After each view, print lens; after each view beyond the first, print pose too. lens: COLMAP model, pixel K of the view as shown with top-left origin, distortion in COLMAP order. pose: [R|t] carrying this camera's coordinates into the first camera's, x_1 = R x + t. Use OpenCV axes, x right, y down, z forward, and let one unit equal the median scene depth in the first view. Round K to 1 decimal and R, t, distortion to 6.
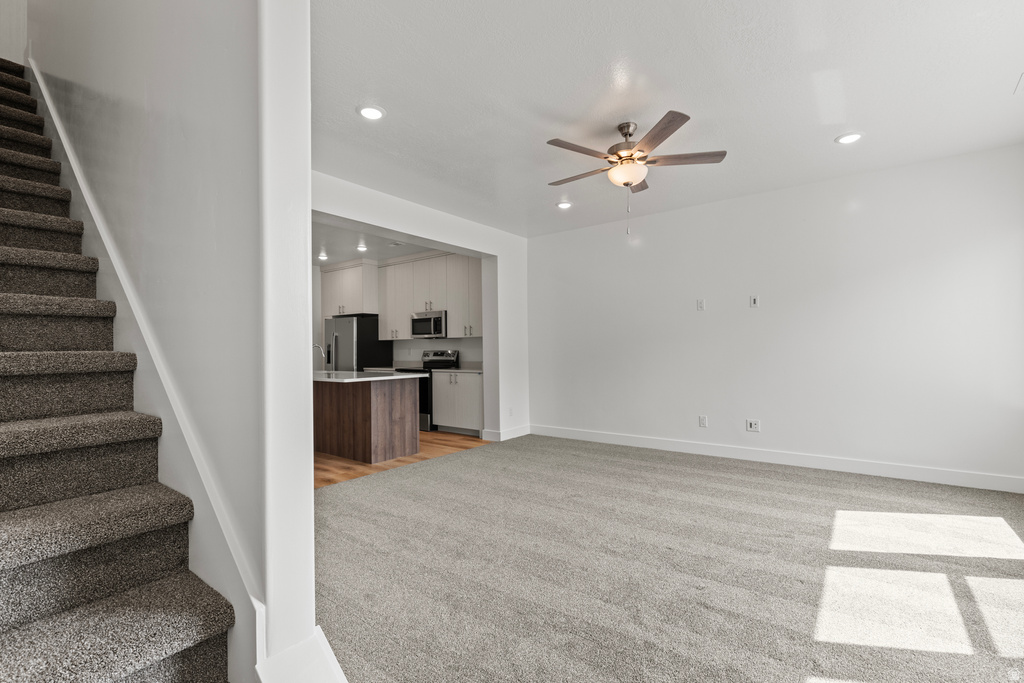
lens RADIAL K [[456.3, 0, 513.6], [0, 456.3, 345.5], [0, 0, 1]] dist [-0.009915, -0.000274]
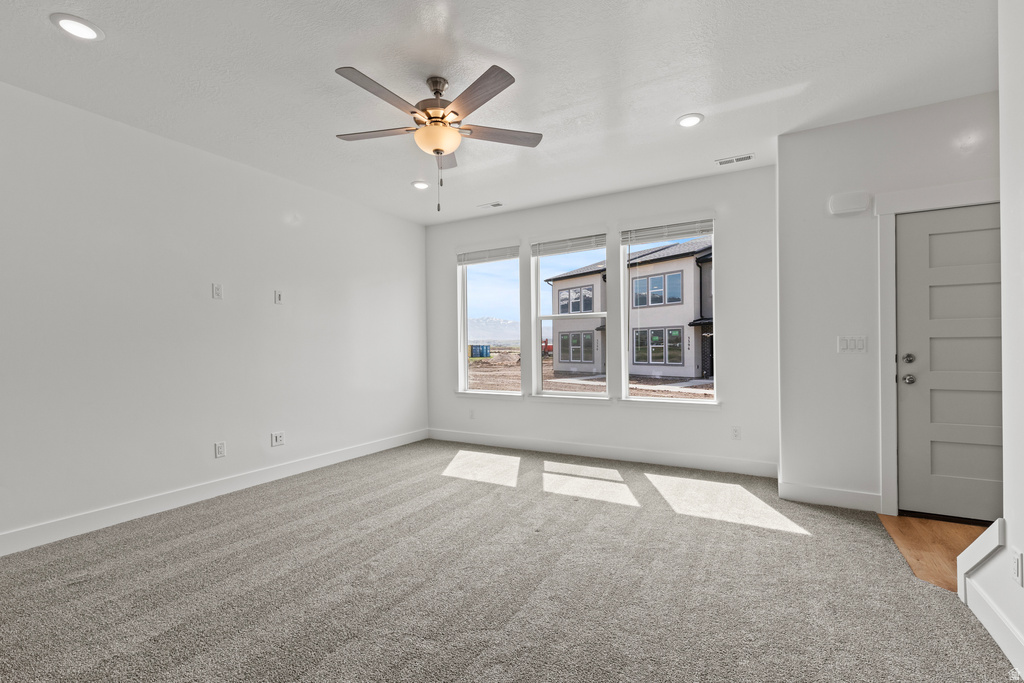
lens RADIAL K [[456.3, 0, 515.7], [0, 456.3, 347.1], [0, 0, 1]] dist [-0.009915, -0.000274]
pose [[-0.158428, 0.014449, 0.987265, -0.528309], [-0.000184, 0.999892, -0.014663, 0.016202], [-0.987371, -0.002505, -0.158408, 0.880088]]
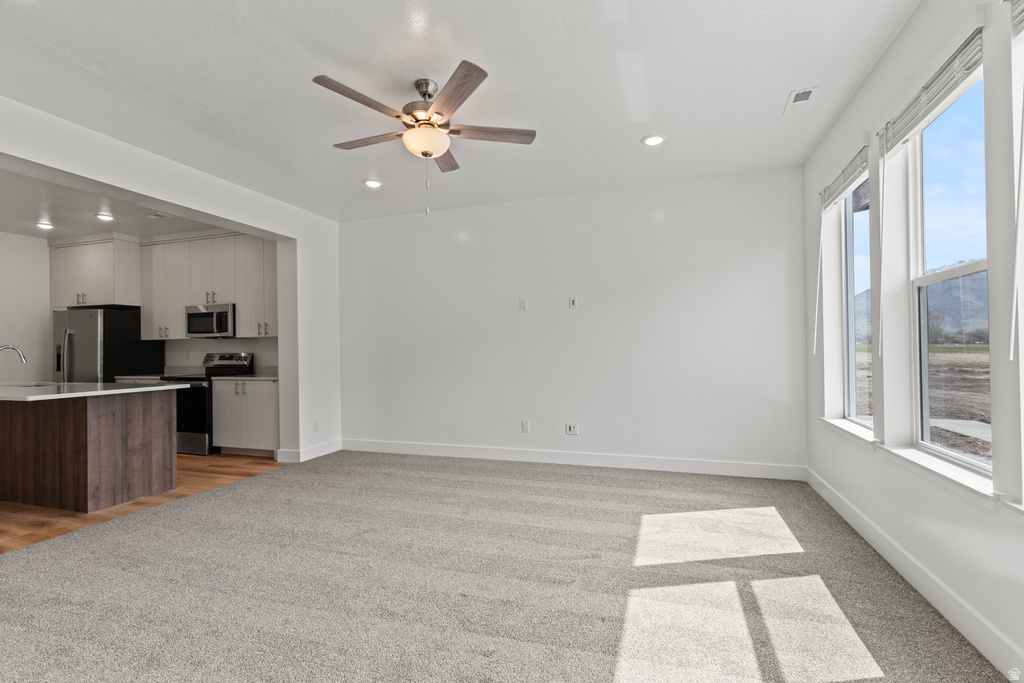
lens RADIAL K [[456.3, 0, 519.7], [0, 456.3, 344.3], [0, 0, 1]] dist [-0.009915, -0.000274]
pose [[0.943173, 0.002091, 0.332295, 0.119129], [-0.000239, 0.999984, -0.005615, -0.000342], [-0.332301, 0.005217, 0.943159, 0.139908]]
